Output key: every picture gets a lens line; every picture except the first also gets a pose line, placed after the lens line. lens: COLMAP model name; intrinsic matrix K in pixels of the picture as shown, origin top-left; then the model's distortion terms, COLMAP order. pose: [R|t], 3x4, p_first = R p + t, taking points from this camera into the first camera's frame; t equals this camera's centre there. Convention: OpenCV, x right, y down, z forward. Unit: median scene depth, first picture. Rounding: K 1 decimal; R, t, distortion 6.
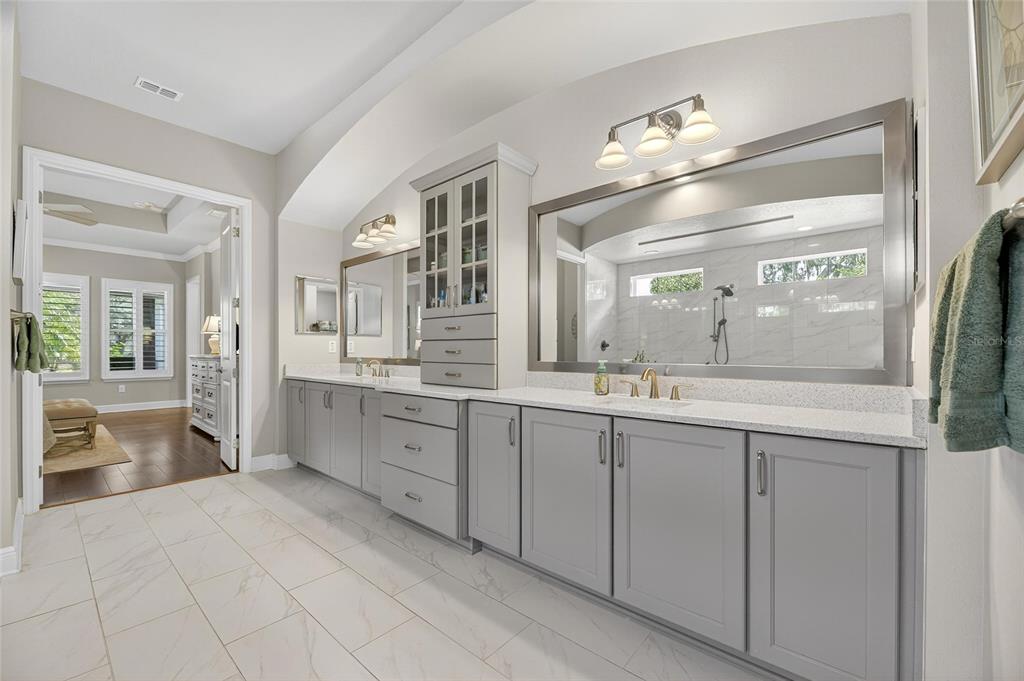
lens RADIAL K [[413.1, 0, 515.2], [0, 413.1, 347.5], [0, 0, 1]] dist [0.002842, -0.004323]
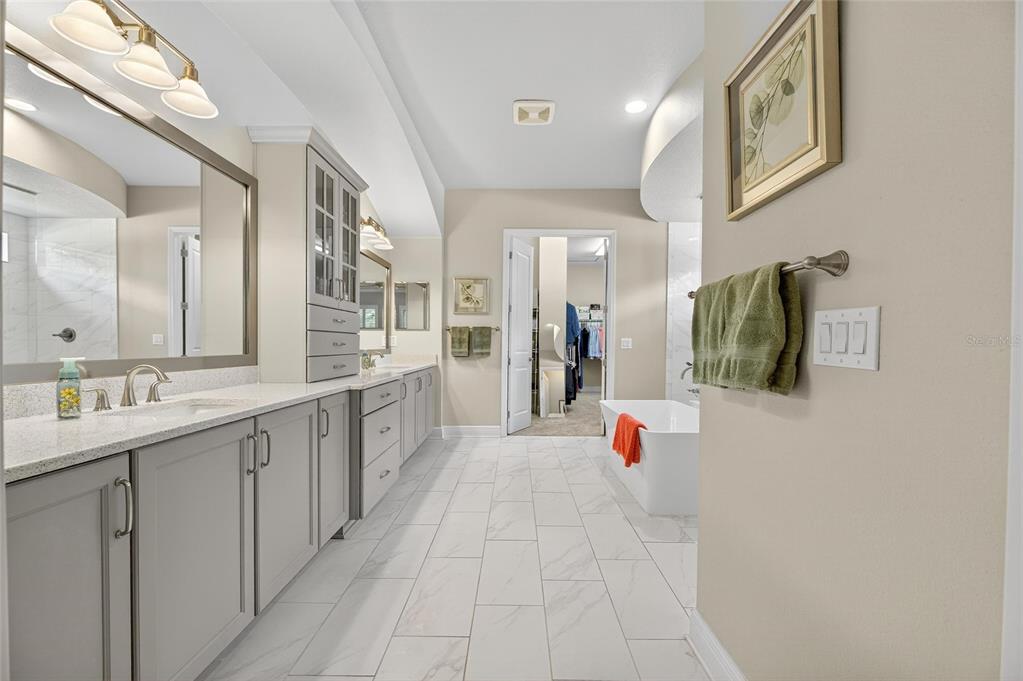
lens RADIAL K [[412.7, 0, 514.7], [0, 412.7, 347.5], [0, 0, 1]] dist [0.002842, -0.004323]
pose [[-0.650149, -0.007174, 0.759773, -1.294167], [-0.006230, 0.999972, 0.004111, 0.009946], [-0.759782, -0.002061, -0.650175, 1.425494]]
